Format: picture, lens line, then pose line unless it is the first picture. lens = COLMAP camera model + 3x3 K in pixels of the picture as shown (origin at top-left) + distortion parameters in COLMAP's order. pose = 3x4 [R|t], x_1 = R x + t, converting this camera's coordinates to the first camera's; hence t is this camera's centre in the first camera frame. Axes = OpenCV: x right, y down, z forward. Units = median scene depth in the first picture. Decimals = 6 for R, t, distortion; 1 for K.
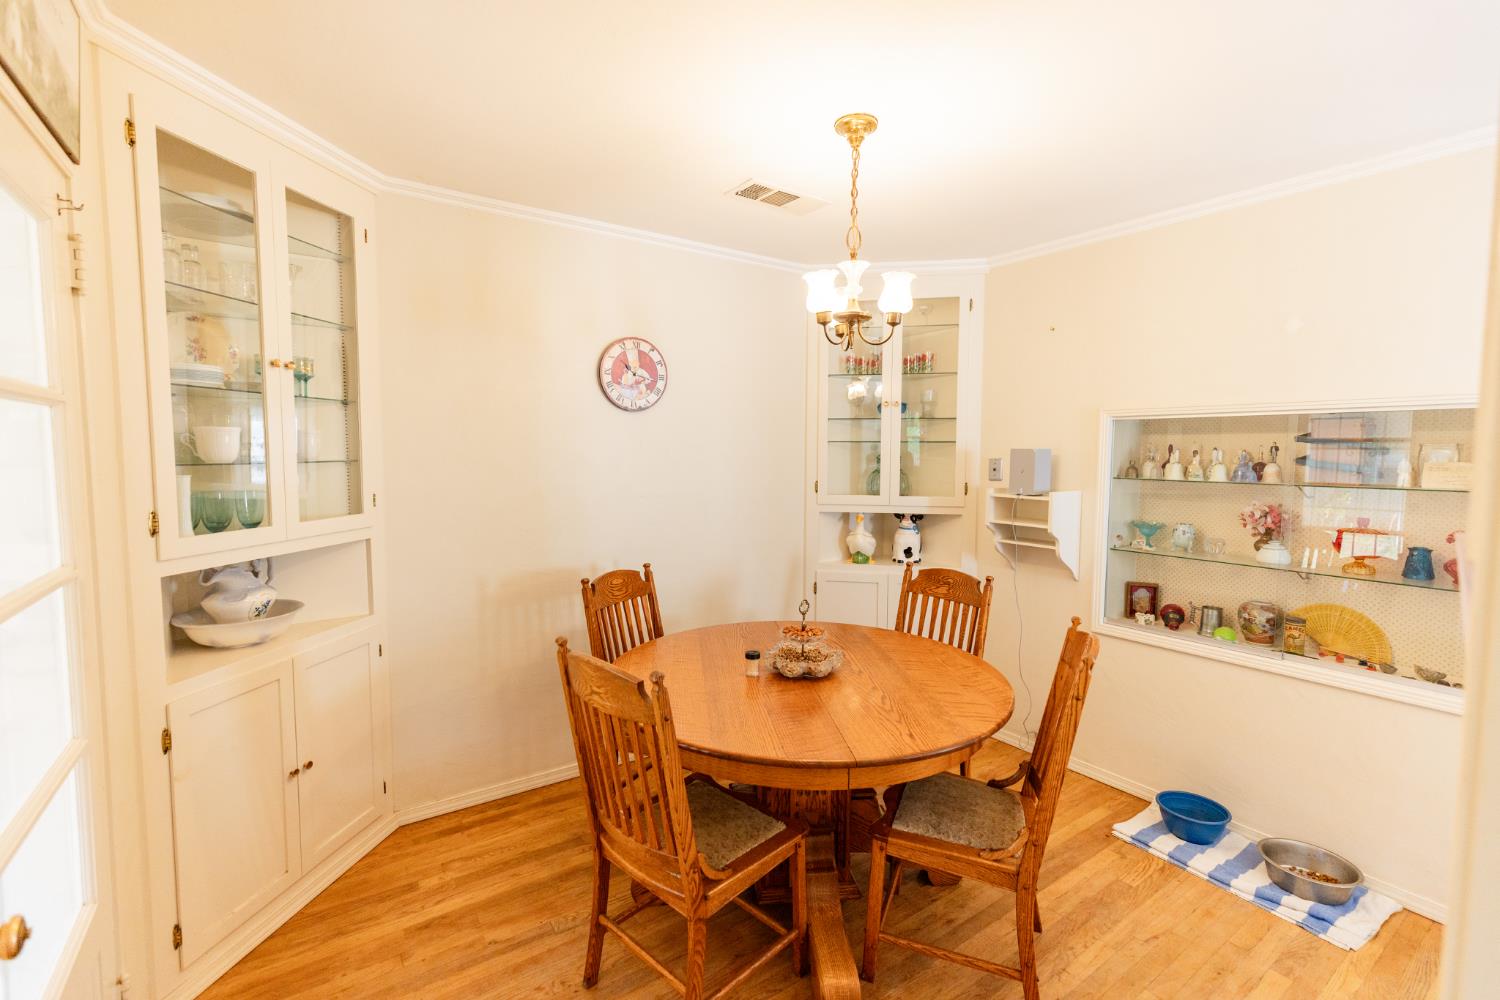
lens RADIAL K [[670.2, 0, 755.3], [0, 670.2, 498.6], [0, 0, 1]] dist [-0.000713, 0.000031]
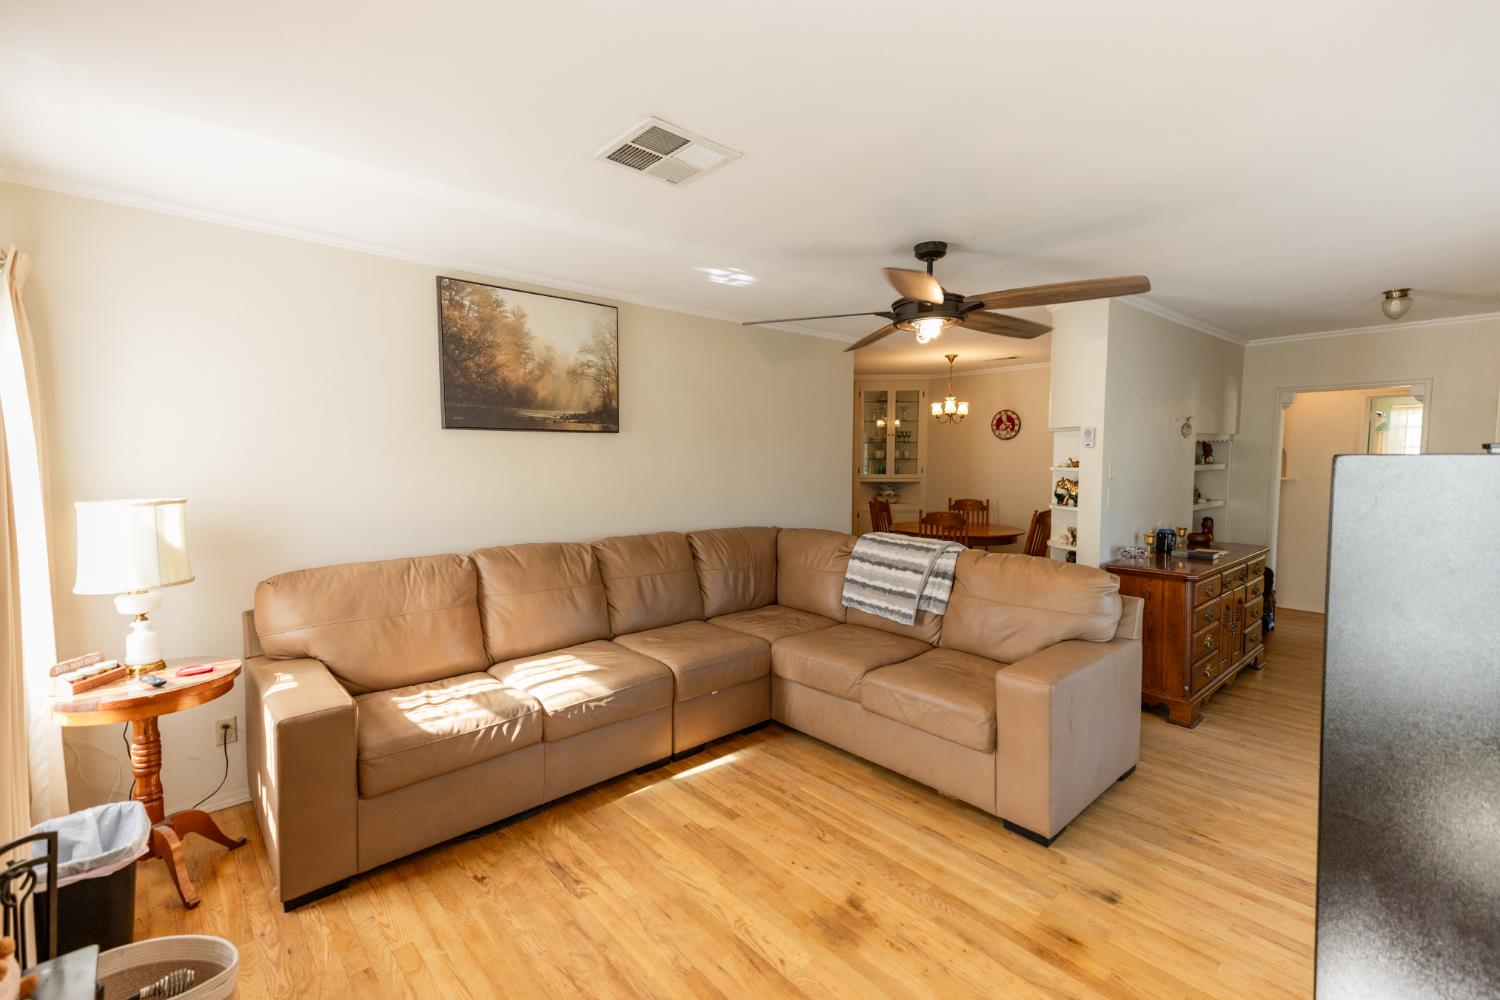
lens RADIAL K [[670.2, 0, 750.8], [0, 670.2, 494.1], [0, 0, 1]] dist [-0.000713, 0.000031]
pose [[0.117817, 0.054824, -0.991521, 2.146579], [-0.081439, 0.995645, 0.045375, 0.031773], [0.989690, 0.075402, 0.121769, -0.201505]]
